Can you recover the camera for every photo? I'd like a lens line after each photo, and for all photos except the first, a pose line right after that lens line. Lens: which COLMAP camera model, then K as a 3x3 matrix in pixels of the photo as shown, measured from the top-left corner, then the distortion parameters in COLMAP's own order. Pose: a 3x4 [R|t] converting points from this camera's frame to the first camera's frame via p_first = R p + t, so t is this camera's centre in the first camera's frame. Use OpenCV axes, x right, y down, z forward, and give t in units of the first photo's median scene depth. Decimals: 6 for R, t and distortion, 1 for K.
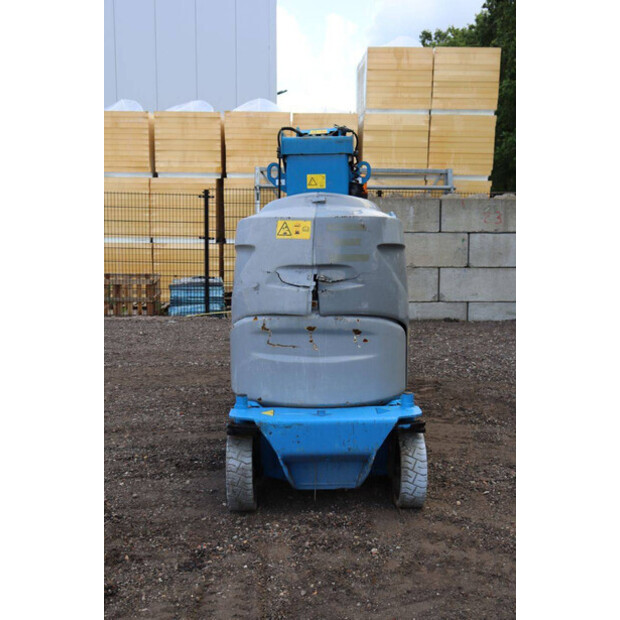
lens RADIAL K [[804.2, 0, 320.5], [0, 804.2, 308.3], [0, 0, 1]] dist [0.061268, 0.015272]
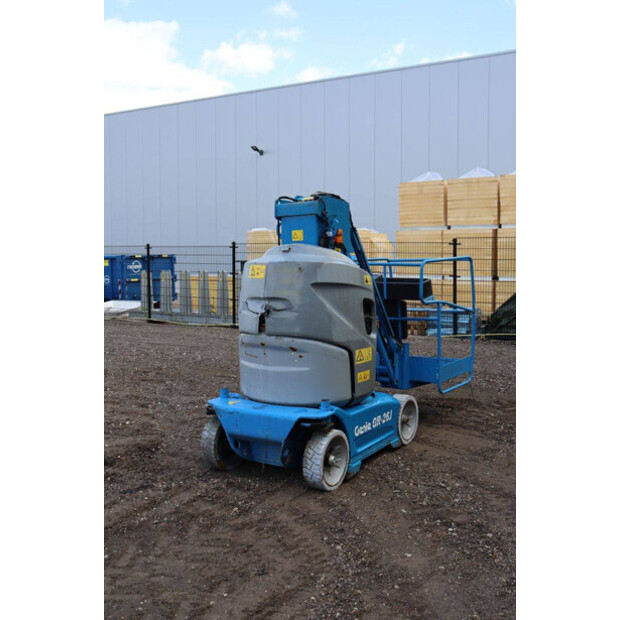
lens RADIAL K [[631.3, 0, 325.9], [0, 631.3, 311.0], [0, 0, 1]] dist [-0.046176, 0.001225]
pose [[0.844346, 0.039765, -0.534320, 0.604607], [-0.055531, 0.998366, -0.013452, -0.021123], [0.532912, 0.041030, 0.845175, 0.145941]]
